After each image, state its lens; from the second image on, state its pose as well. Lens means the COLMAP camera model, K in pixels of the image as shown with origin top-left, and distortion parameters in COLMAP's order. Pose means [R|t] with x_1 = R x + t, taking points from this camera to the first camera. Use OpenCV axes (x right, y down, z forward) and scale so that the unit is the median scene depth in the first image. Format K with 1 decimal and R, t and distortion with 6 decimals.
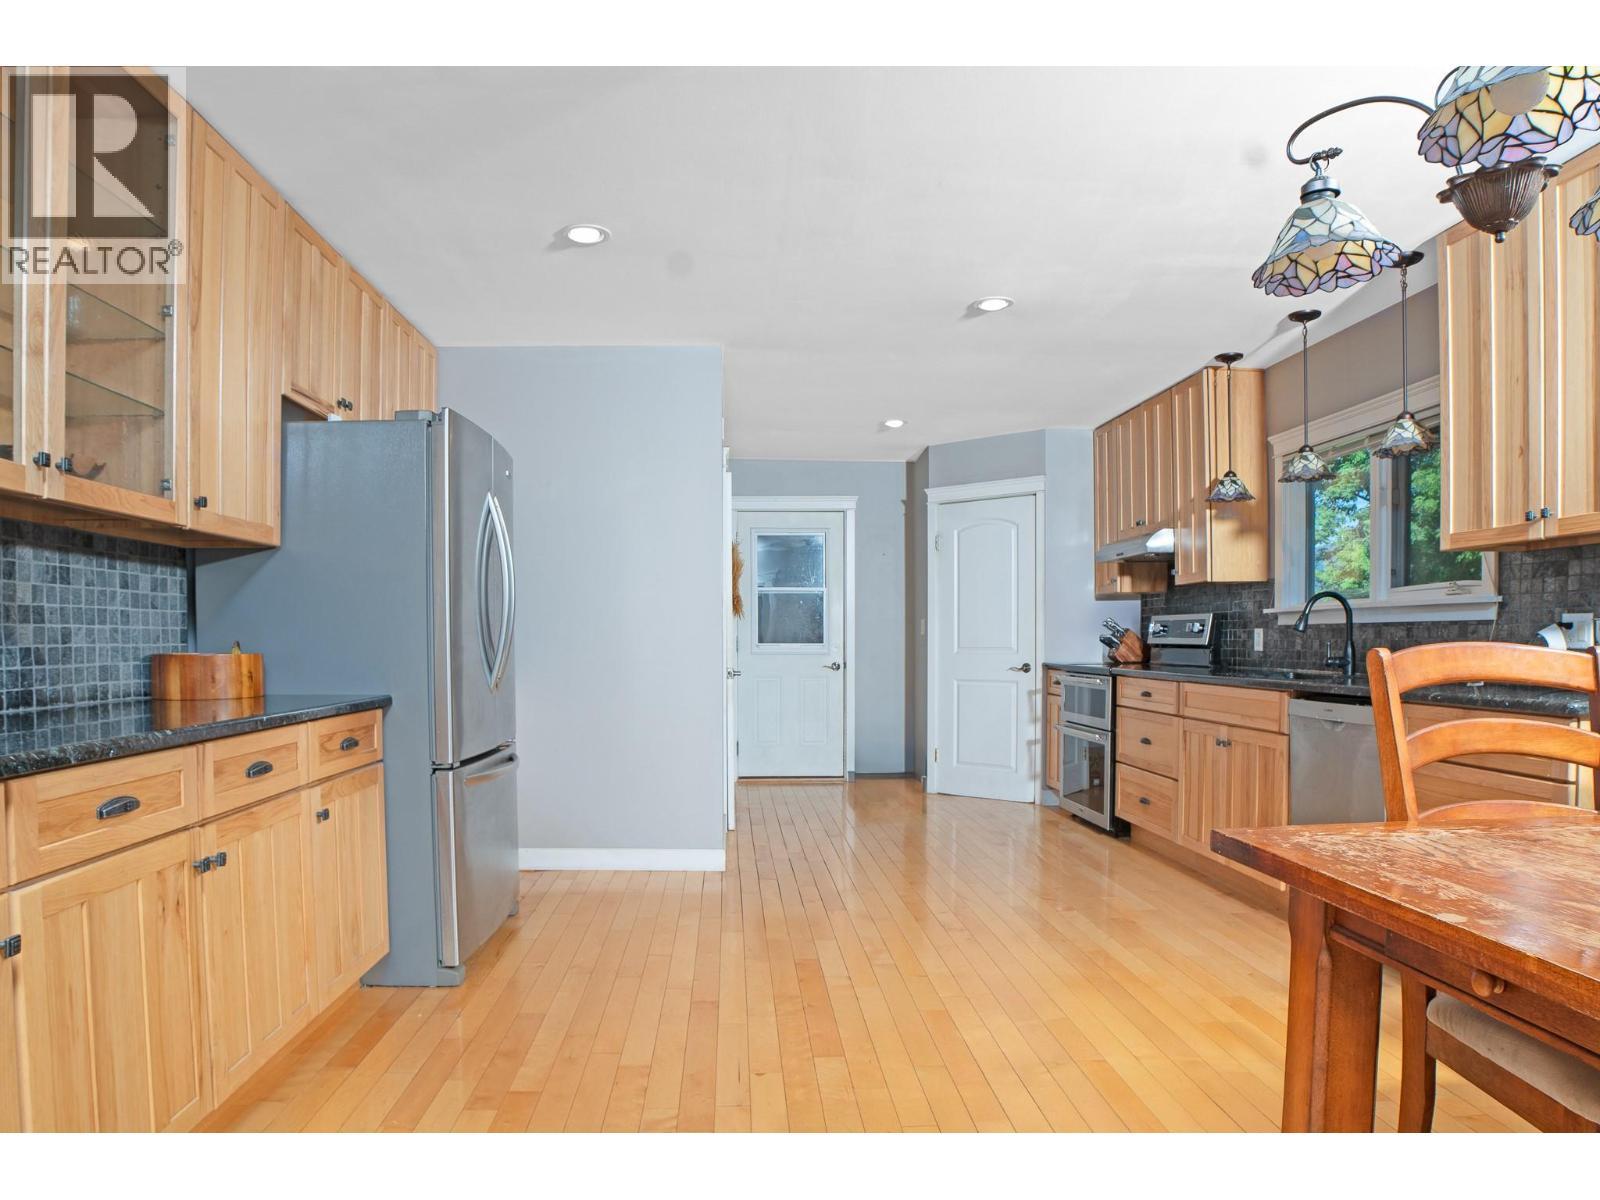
lens RADIAL K [[1024.7, 0, 791.3], [0, 1024.7, 628.5], [0, 0, 1]] dist [0.002328, 0.002783]
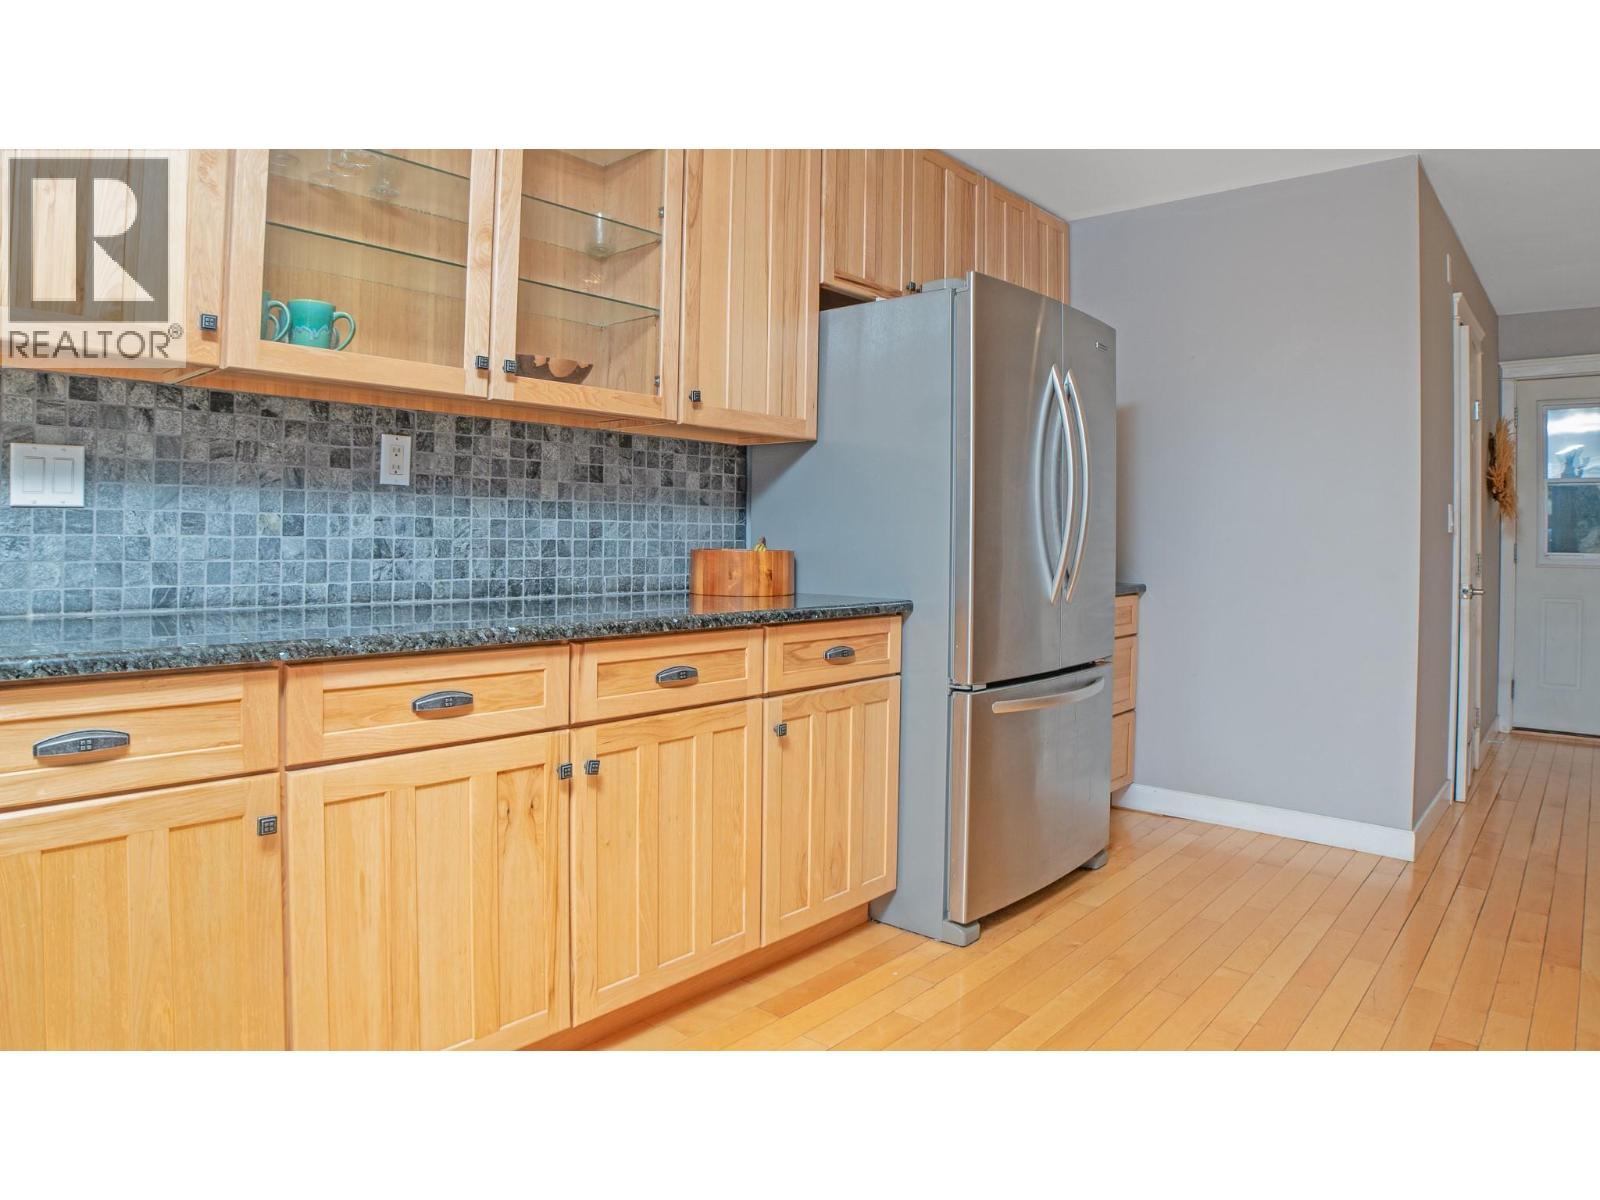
lens RADIAL K [[1019.4, 0, 800.9], [0, 1019.4, 519.6], [0, 0, 1]] dist [-0.075639, 0.002926]
pose [[0.738526, -0.000654, -0.674225, 0.164646], [-0.008440, 0.999912, -0.010215, 0.005073], [0.674172, 0.013234, 0.738456, 0.346746]]
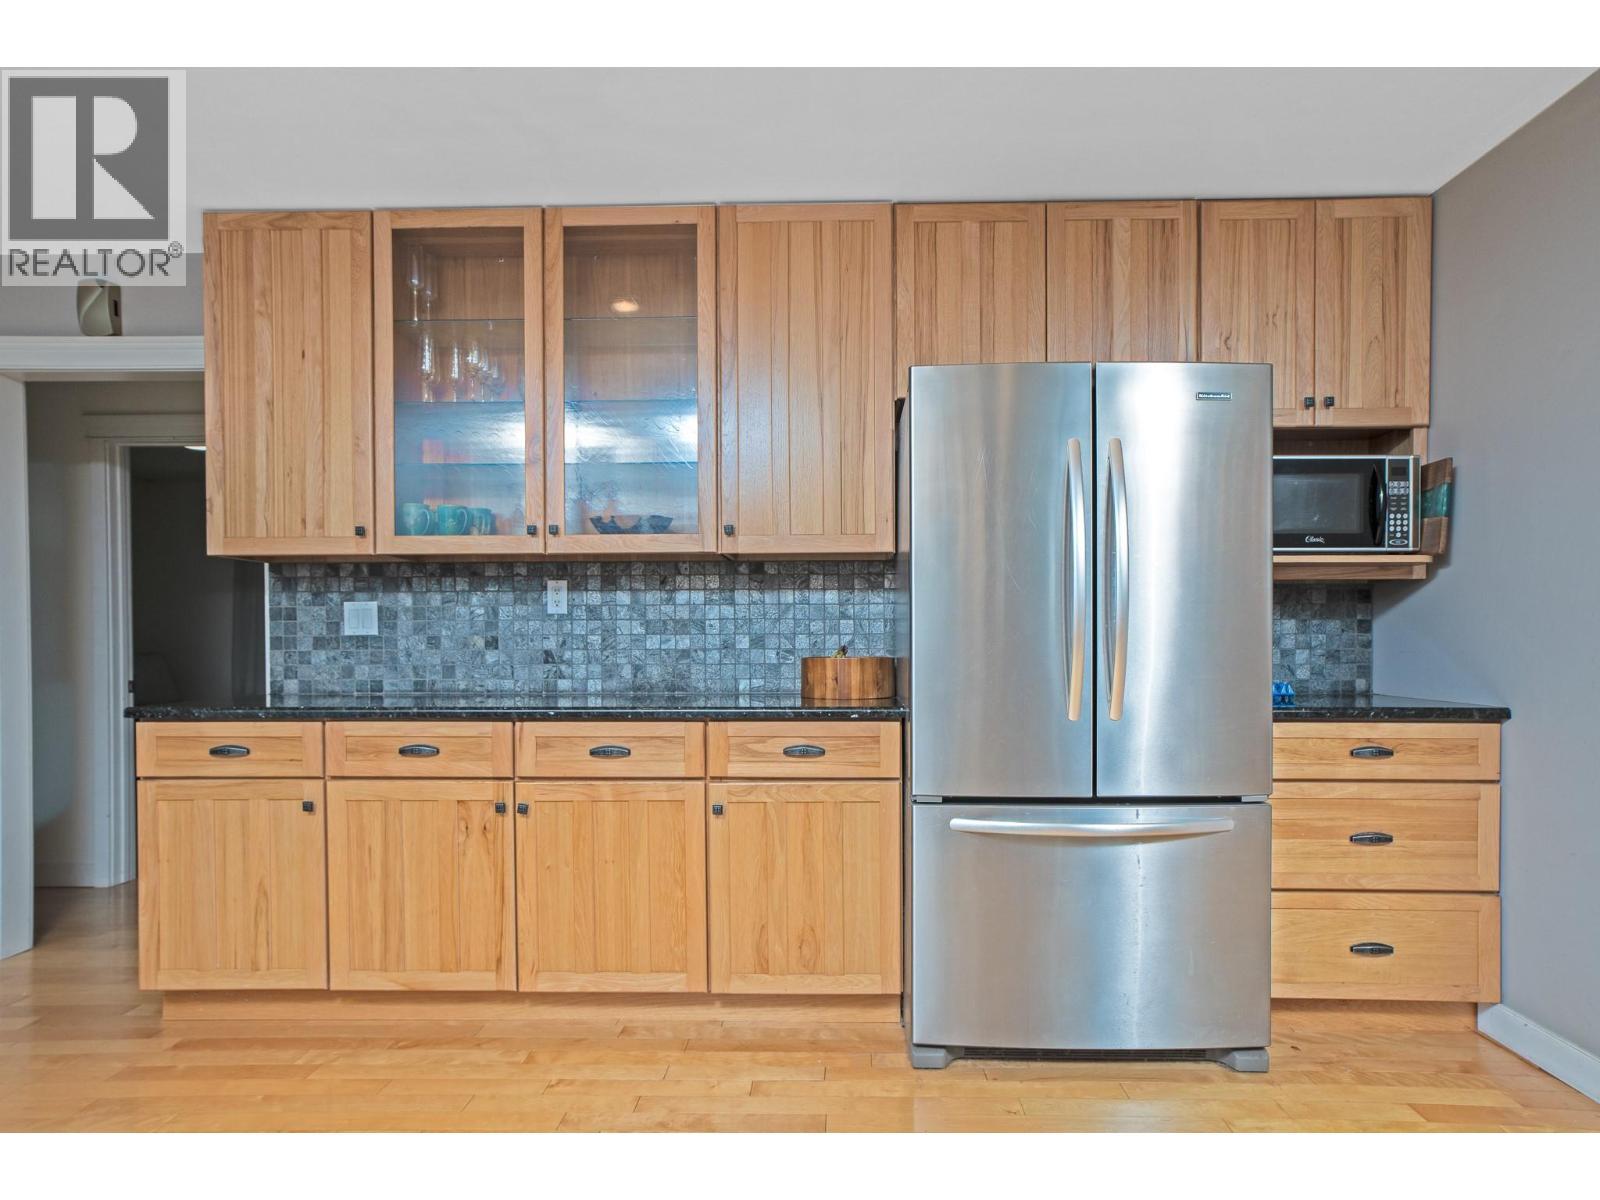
lens RADIAL K [[1024.7, 0, 791.3], [0, 1024.7, 628.5], [0, 0, 1]] dist [0.002328, 0.002783]
pose [[-0.069365, -0.010892, -0.997532, 0.616825], [0.010671, 0.999875, -0.011660, 0.006223], [0.997534, -0.011453, -0.069240, 1.162358]]
